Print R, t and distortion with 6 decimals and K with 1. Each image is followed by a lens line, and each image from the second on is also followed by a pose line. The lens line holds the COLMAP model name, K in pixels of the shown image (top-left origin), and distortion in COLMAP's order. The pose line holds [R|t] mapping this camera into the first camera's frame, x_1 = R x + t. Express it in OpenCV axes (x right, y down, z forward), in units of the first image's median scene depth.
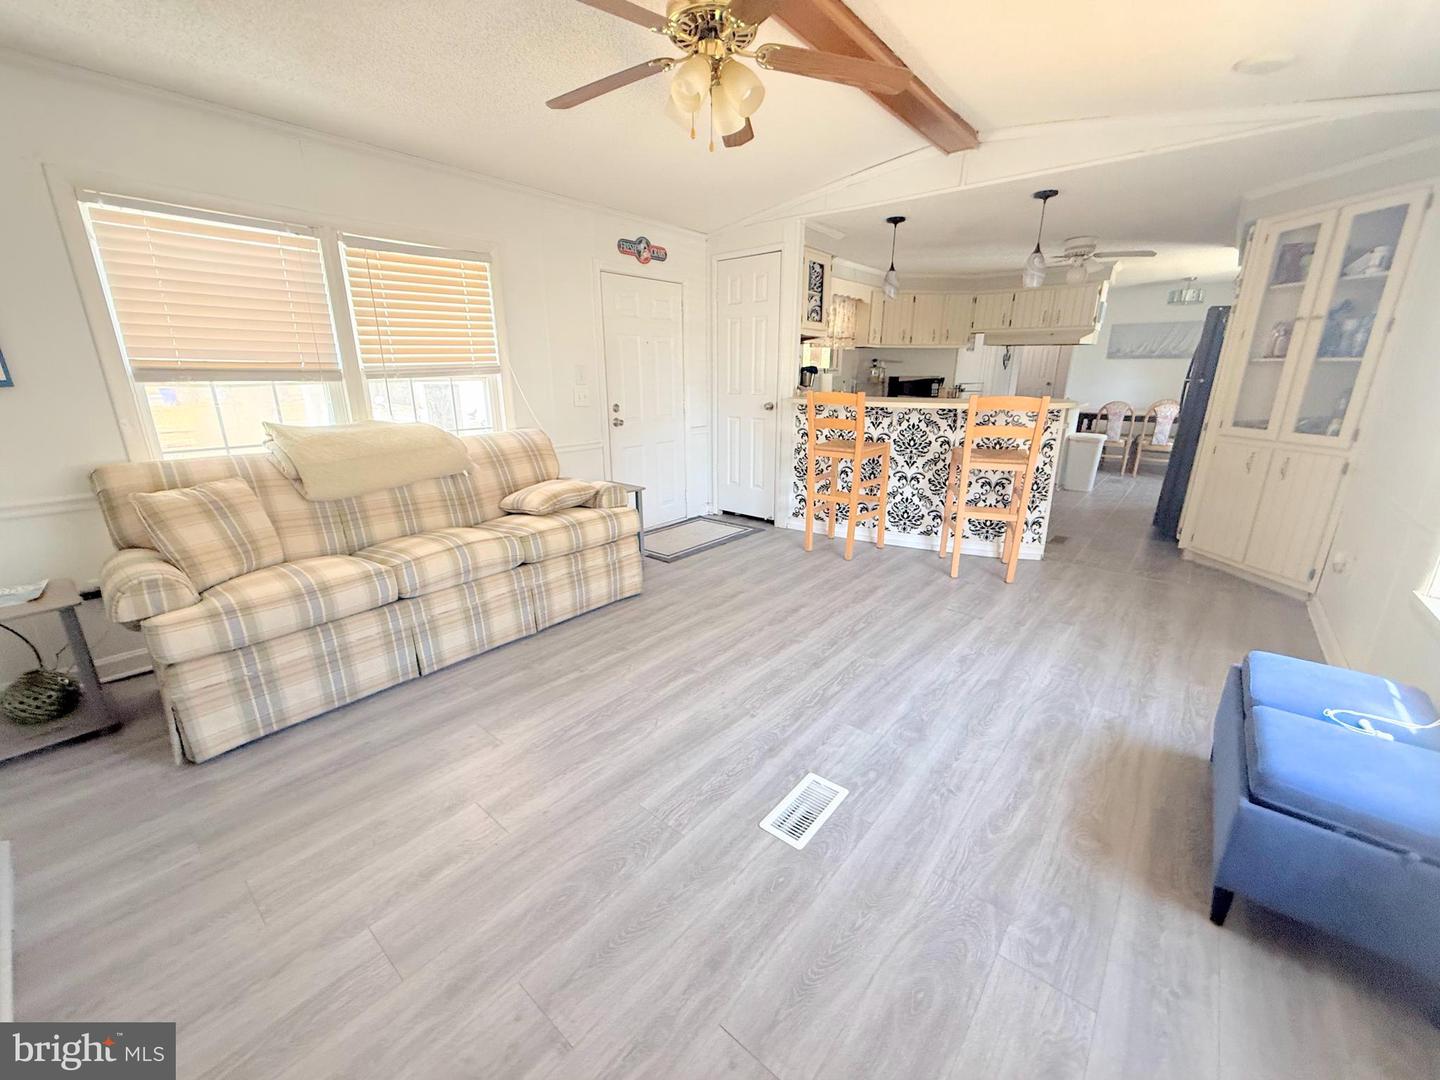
lens RADIAL K [[574.3, 0, 722.5], [0, 574.3, 539.7], [0, 0, 1]] dist [0.001301, -0.000276]
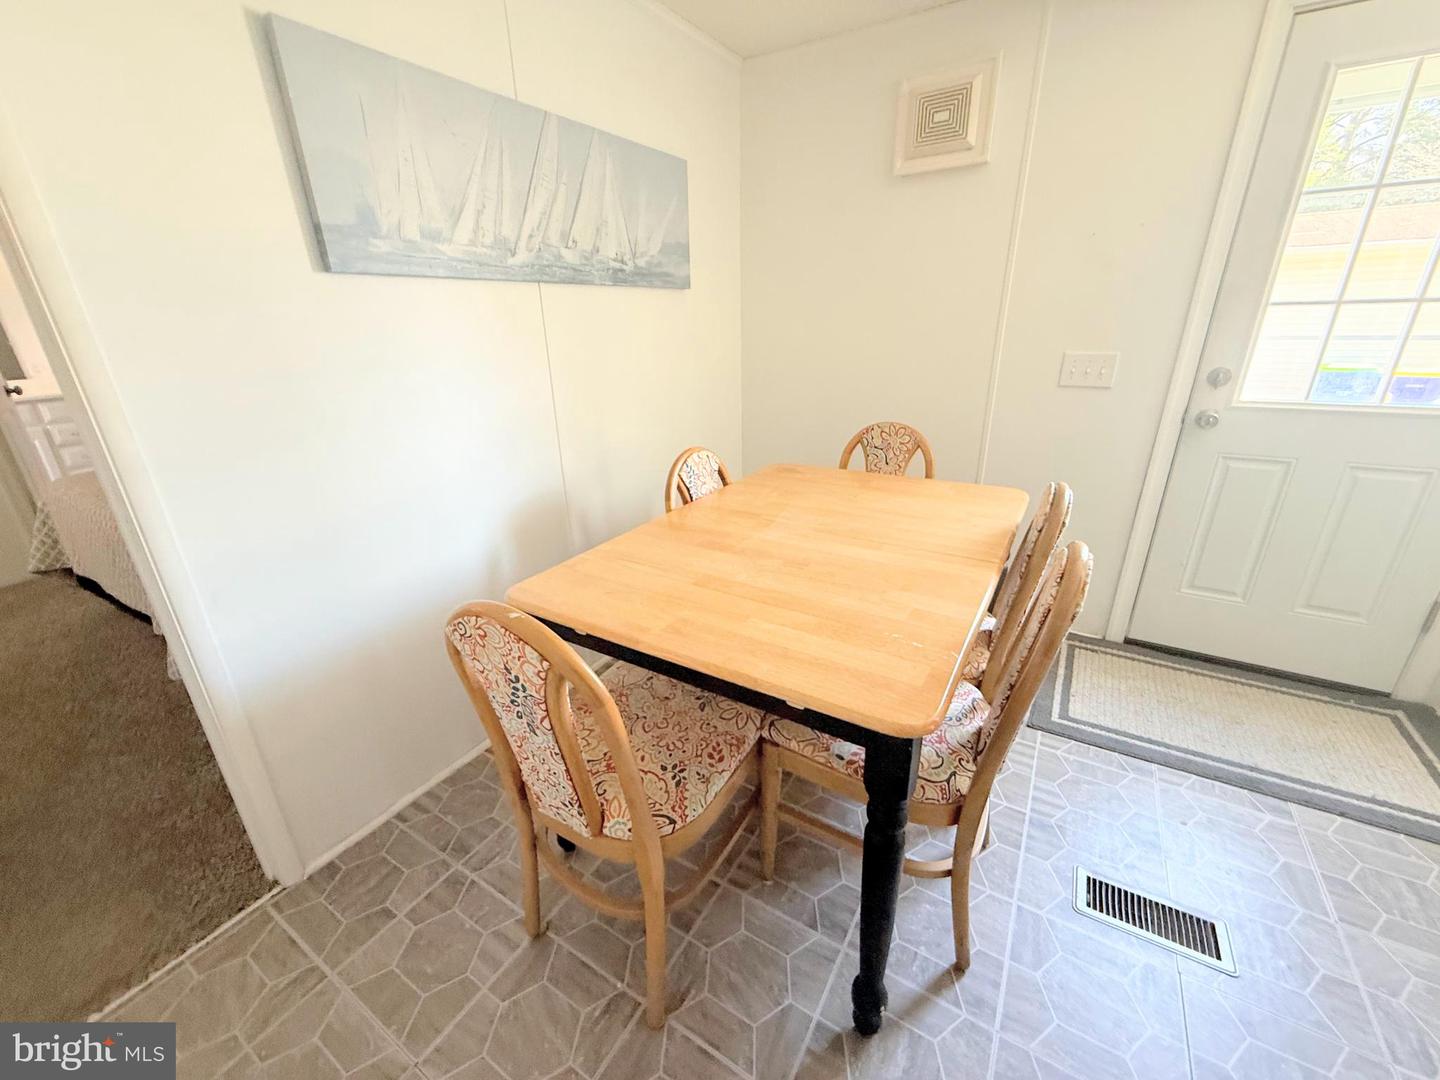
lens RADIAL K [[574.3, 0, 728.6], [0, 574.3, 542.8], [0, 0, 1]] dist [0.001301, -0.000276]
pose [[-0.151872, -0.359442, 0.920726, 0.590866], [0.305725, 0.868766, 0.389587, -0.339960], [-0.939929, 0.340657, -0.022051, 1.130850]]
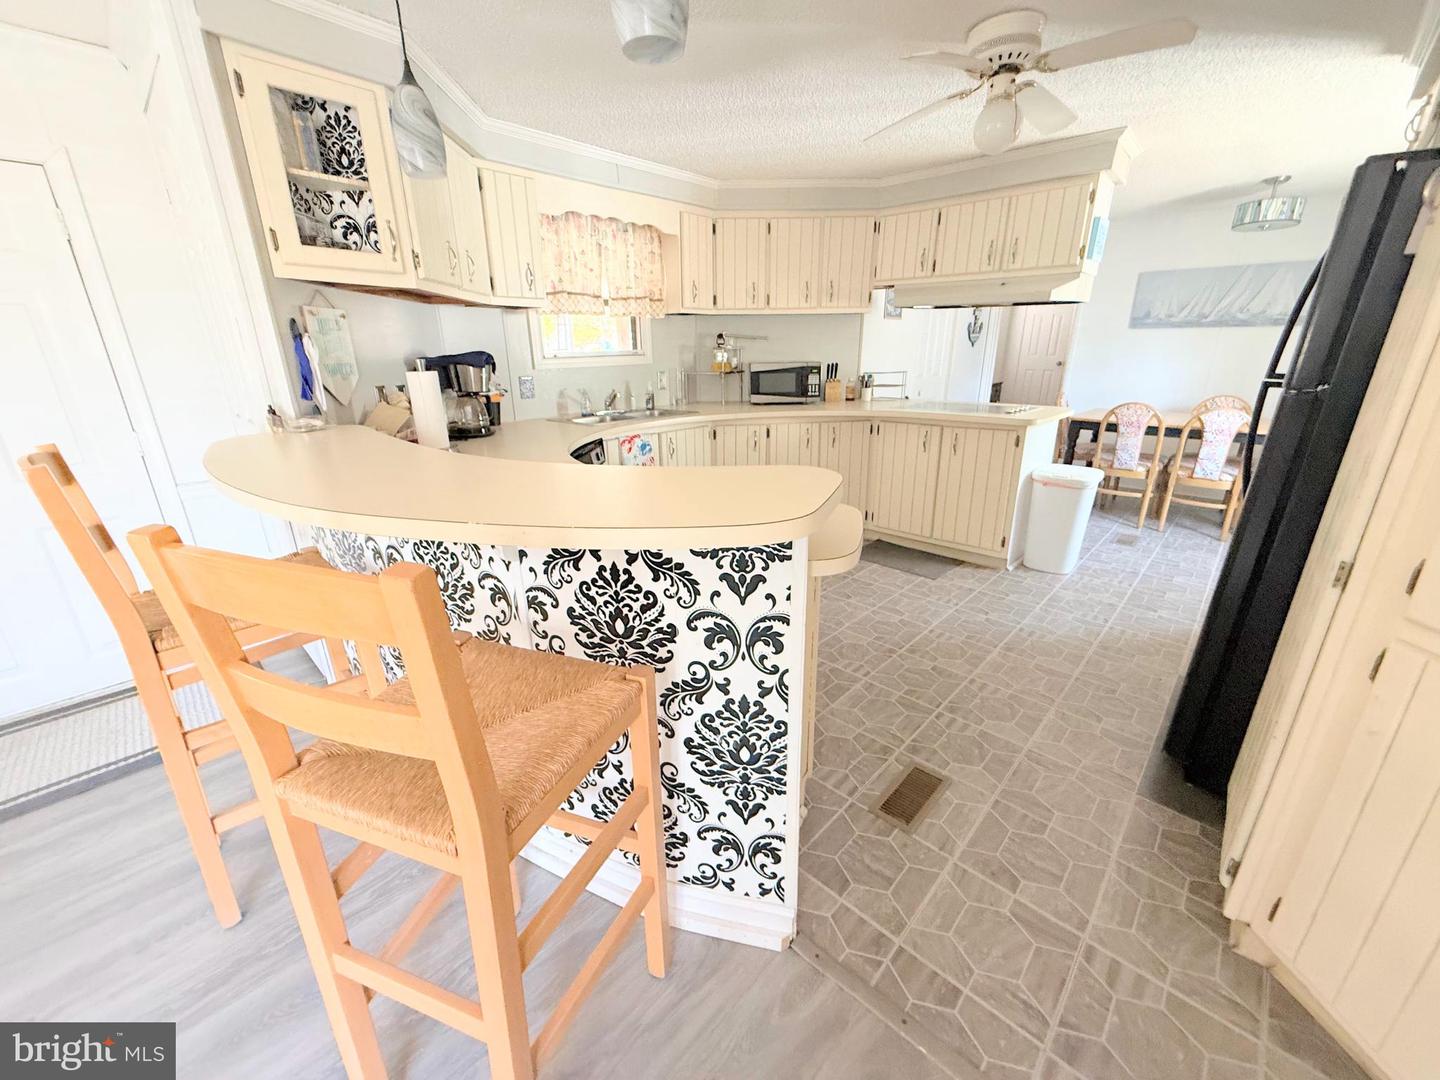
lens RADIAL K [[574.3, 0, 721.4], [0, 574.3, 540.2], [0, 0, 1]] dist [0.001301, -0.000276]
pose [[0.998092, 0.010443, -0.060852, 0.320373], [-0.007882, 0.999079, 0.042168, -0.128424], [0.061236, -0.041608, 0.997256, 0.405356]]
